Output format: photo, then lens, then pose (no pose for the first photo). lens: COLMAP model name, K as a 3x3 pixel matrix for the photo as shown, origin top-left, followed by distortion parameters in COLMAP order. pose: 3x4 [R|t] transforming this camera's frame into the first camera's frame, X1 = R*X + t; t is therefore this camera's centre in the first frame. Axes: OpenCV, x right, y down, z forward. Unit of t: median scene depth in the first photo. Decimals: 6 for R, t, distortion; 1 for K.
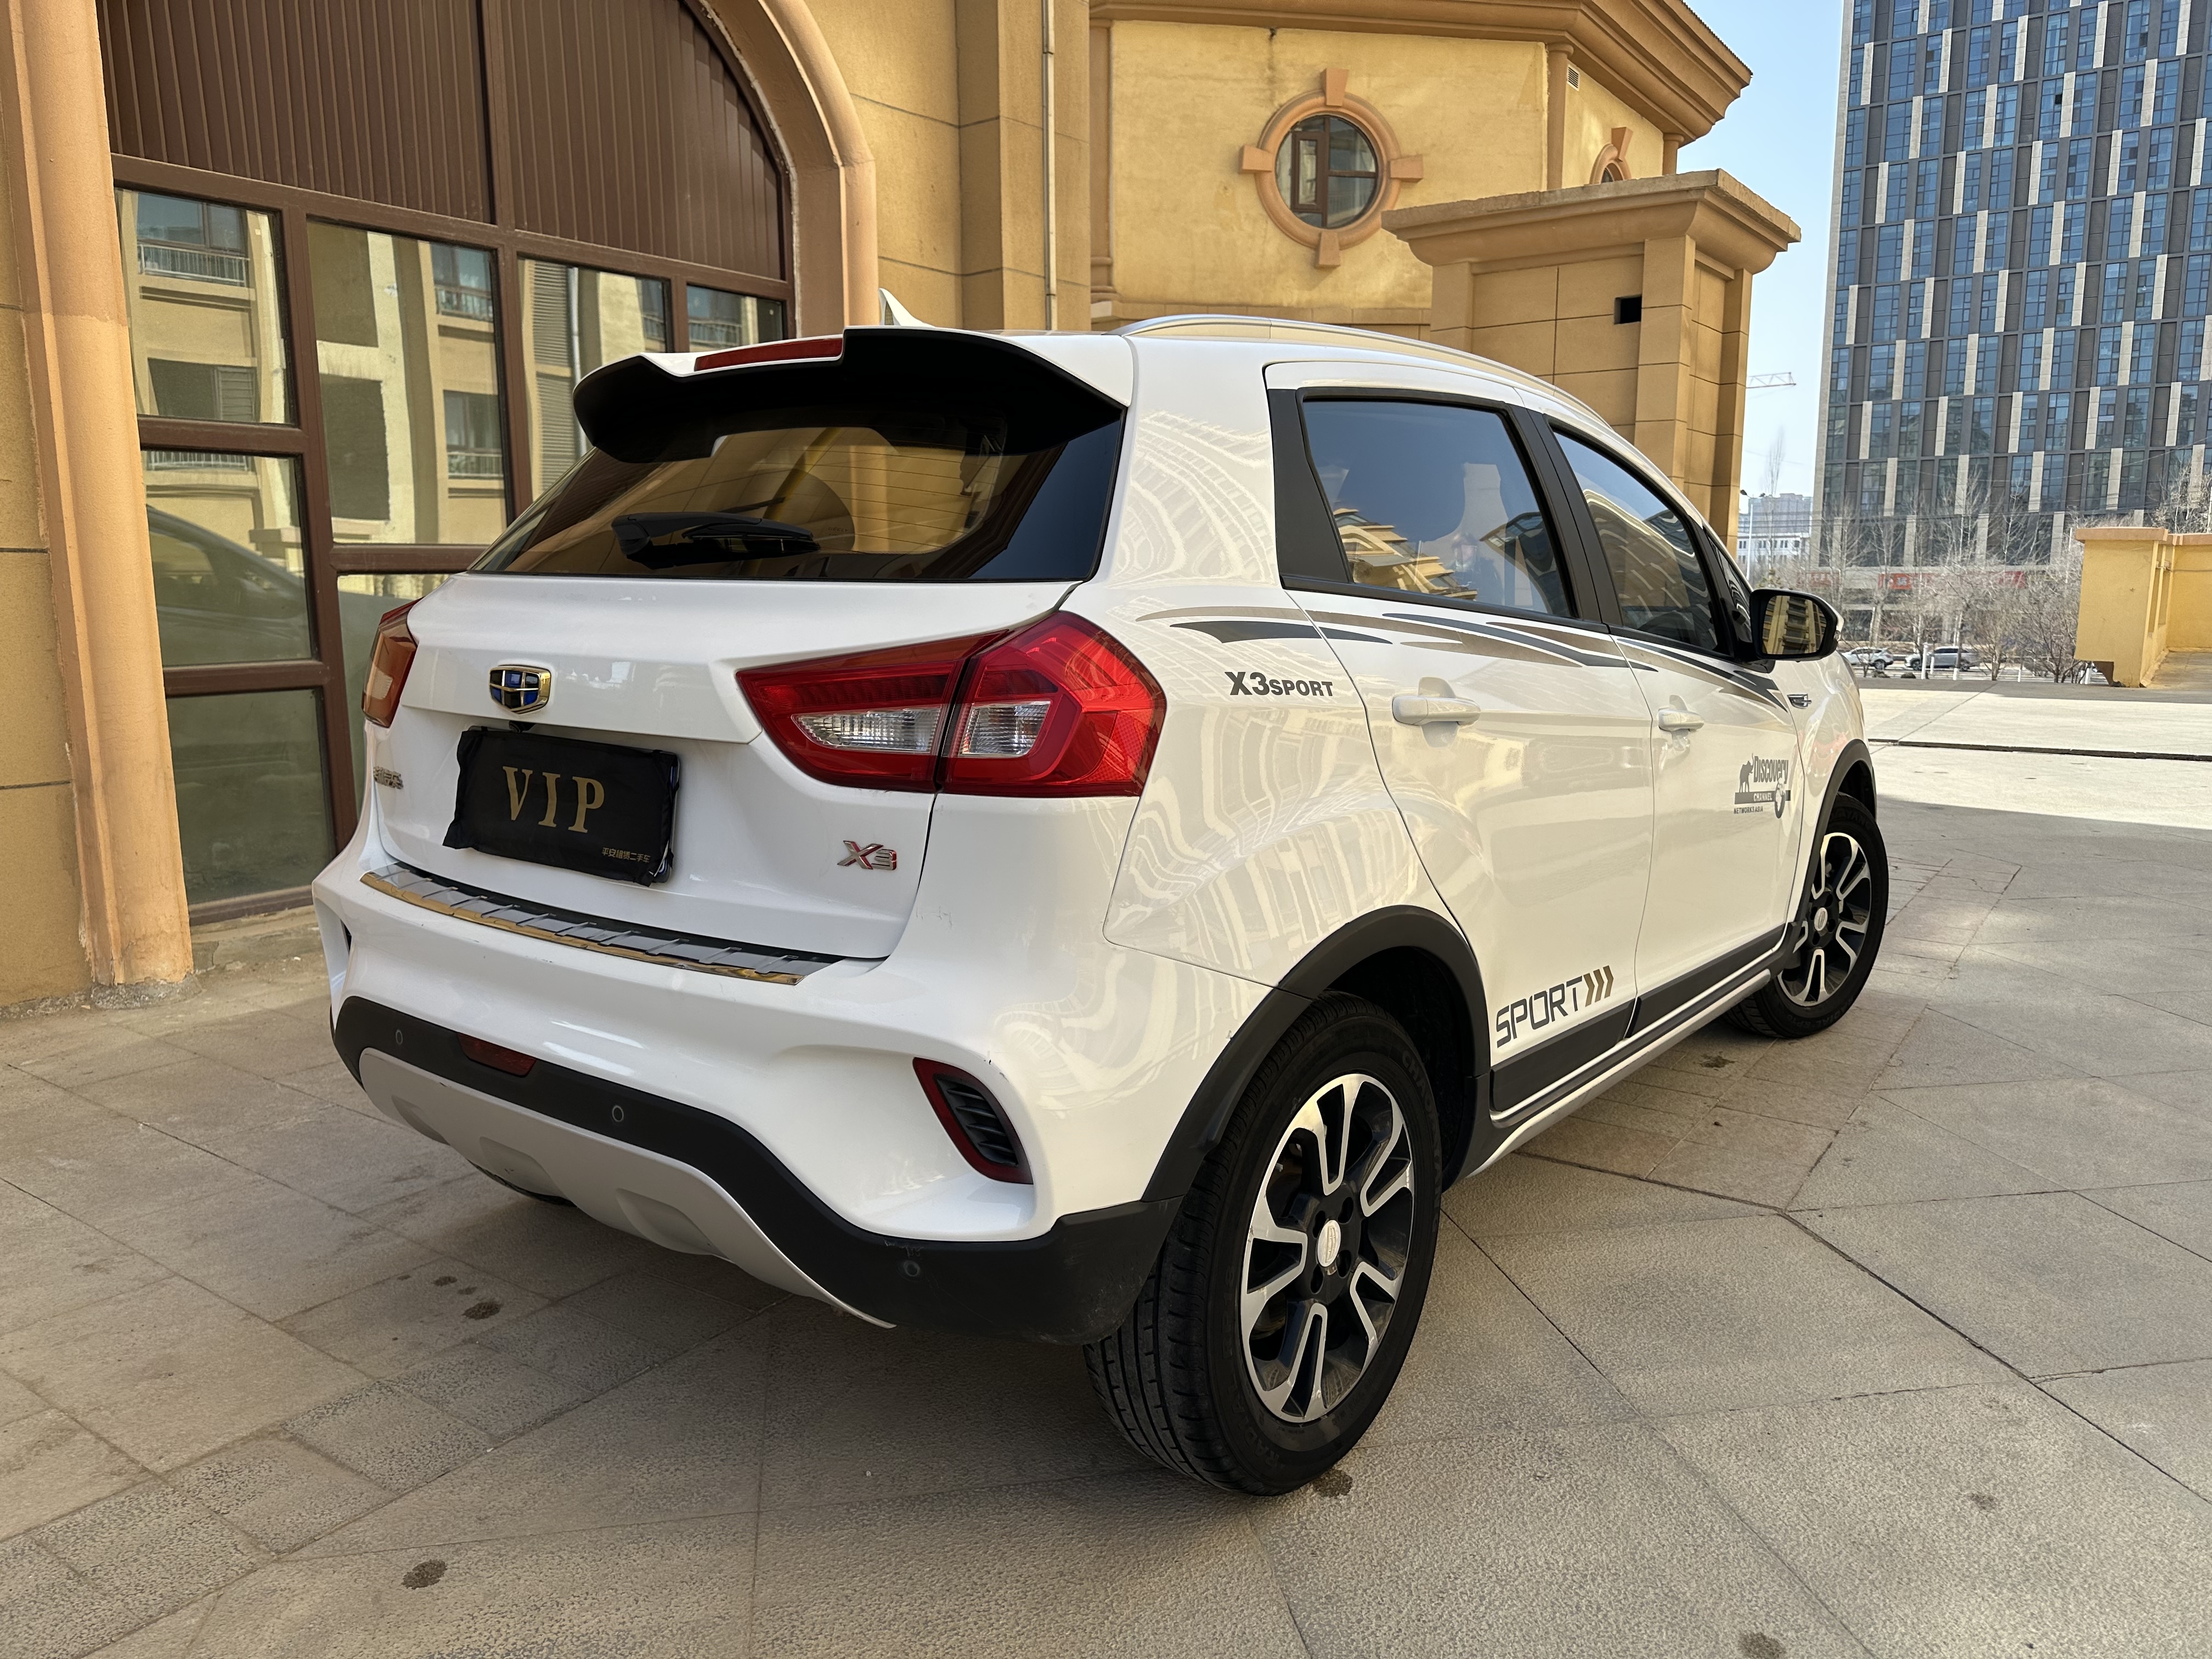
lens RADIAL K [[1564.9, 0, 1125.7], [0, 1564.9, 833.9], [0, 0, 1]] dist [0.016598, -0.023377]
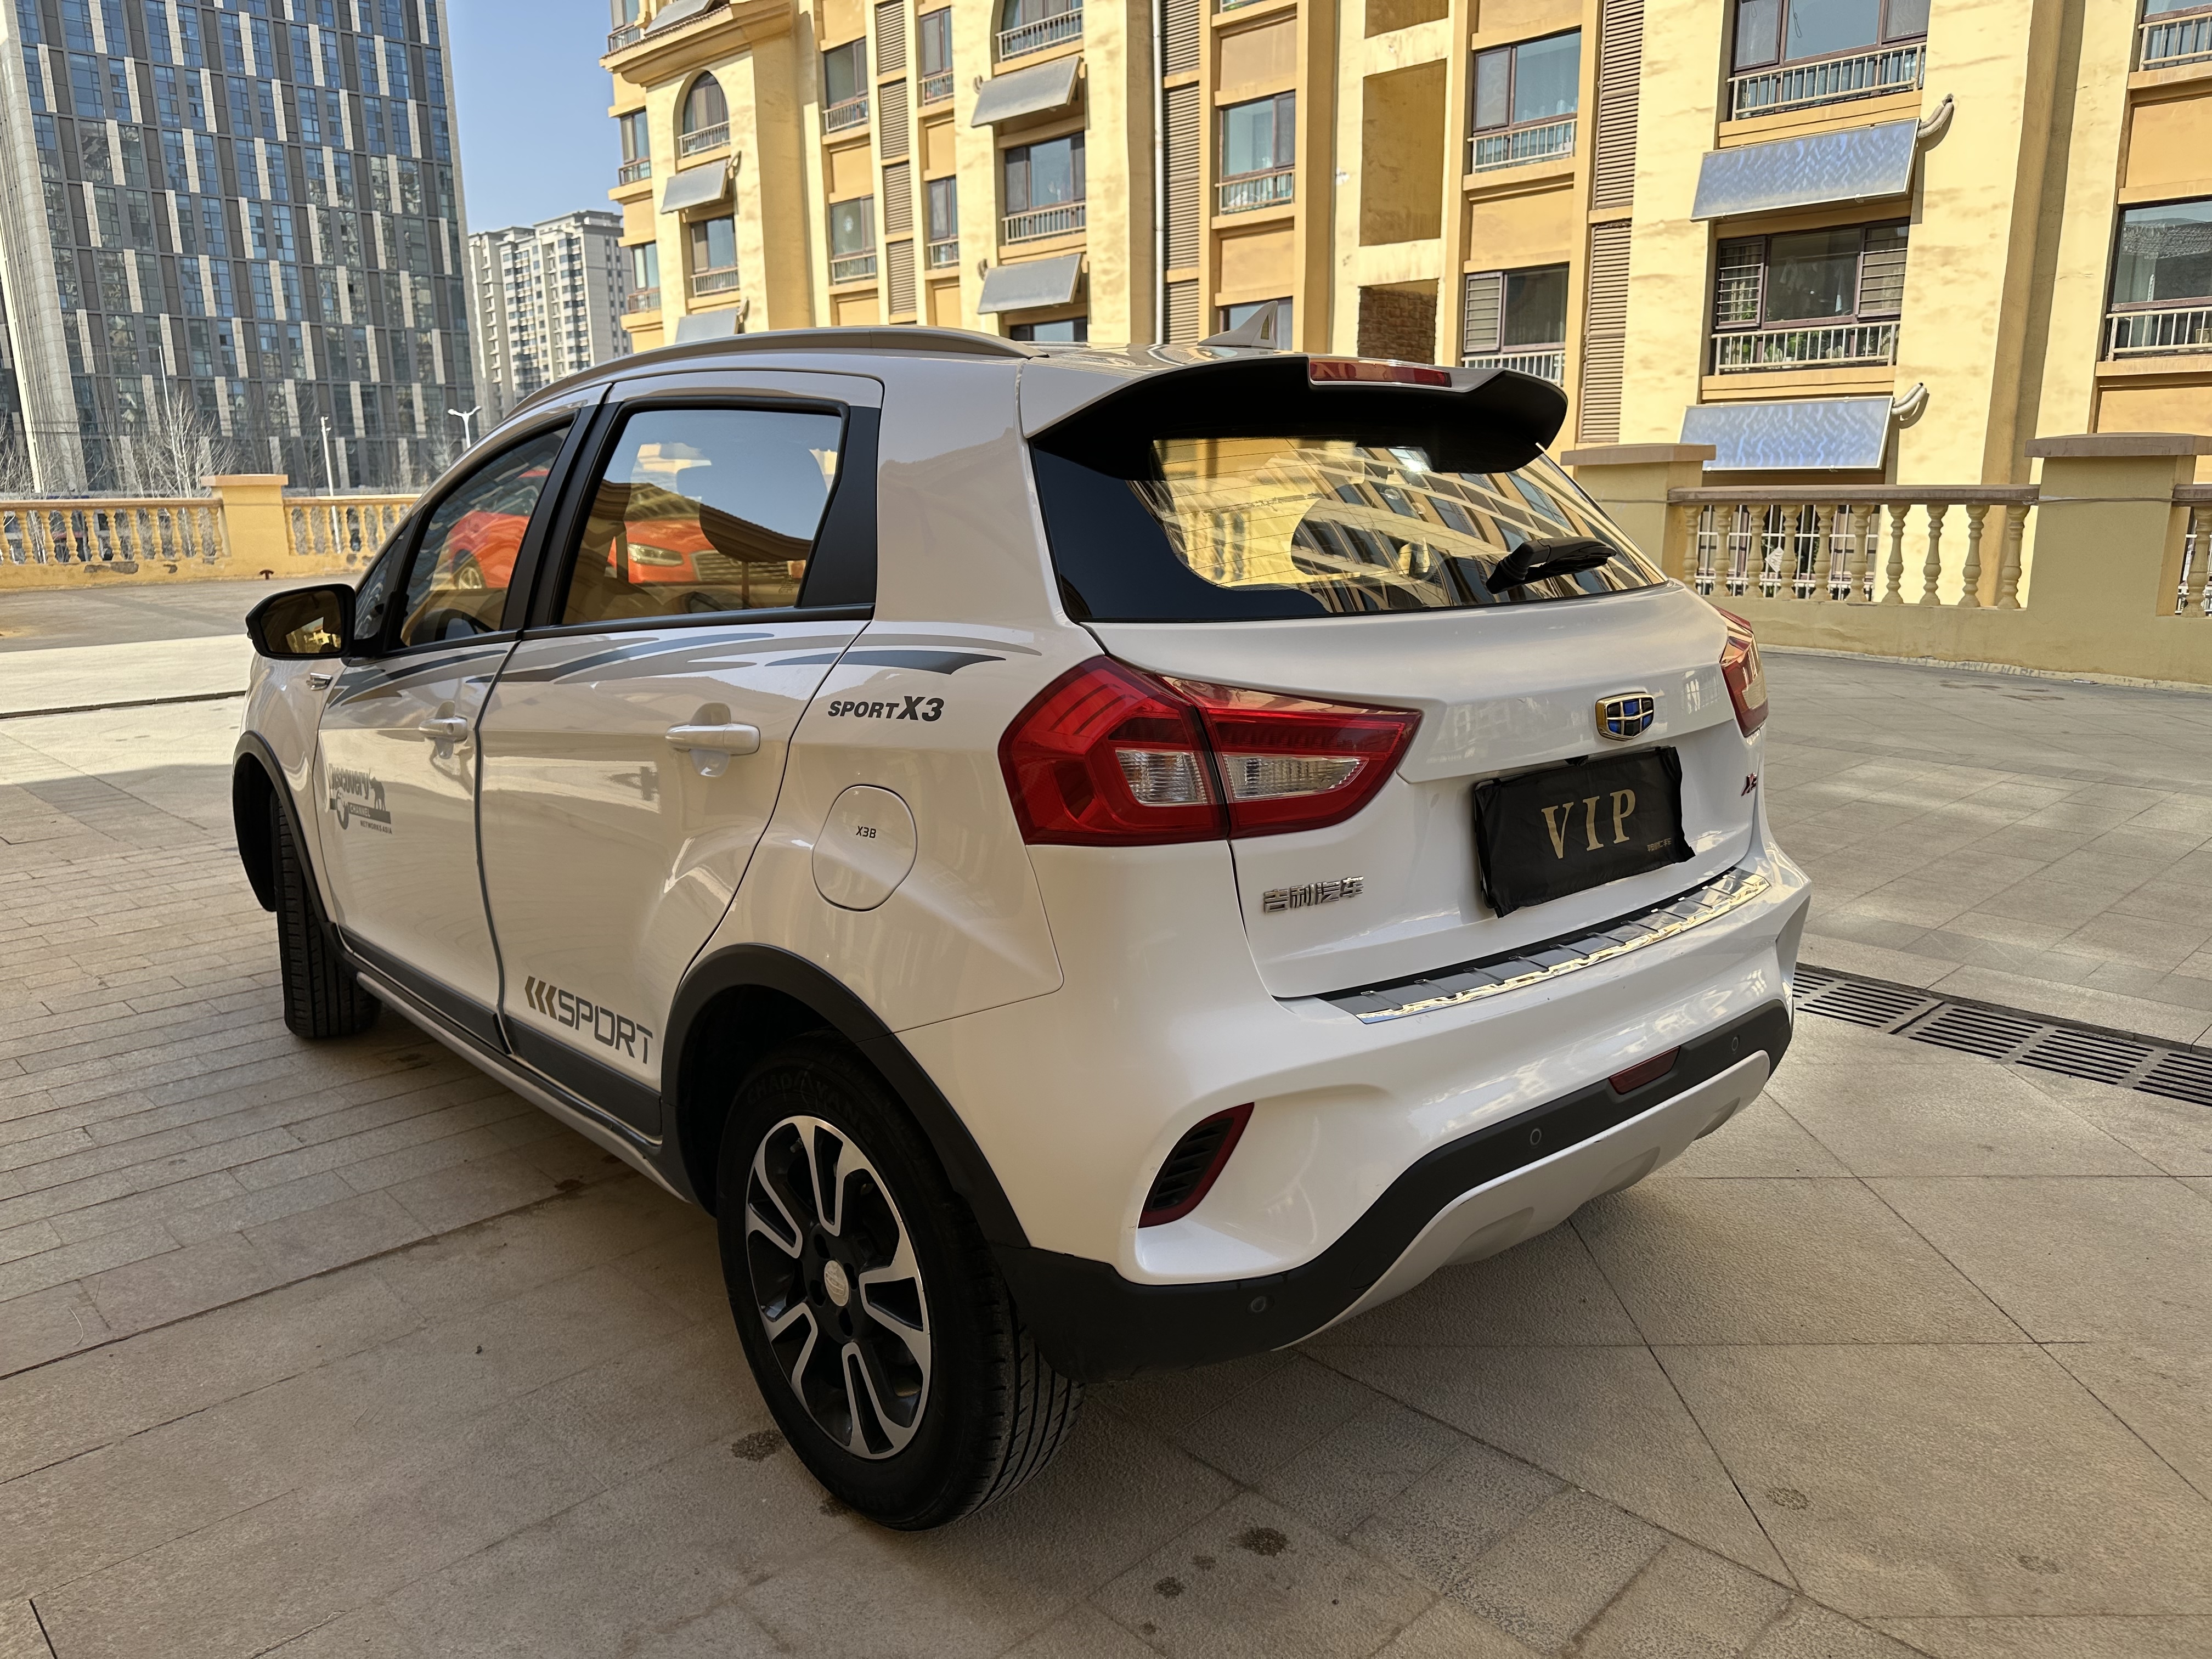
lens RADIAL K [[1564.9, 0, 1111.9], [0, 1564.9, 823.8], [0, 0, 1]] dist [0.016598, -0.023377]
pose [[0.187260, -0.207394, 0.960168, -0.879992], [0.172488, 0.969214, 0.175707, -0.159464], [-0.967048, 0.132714, 0.217268, 0.675516]]
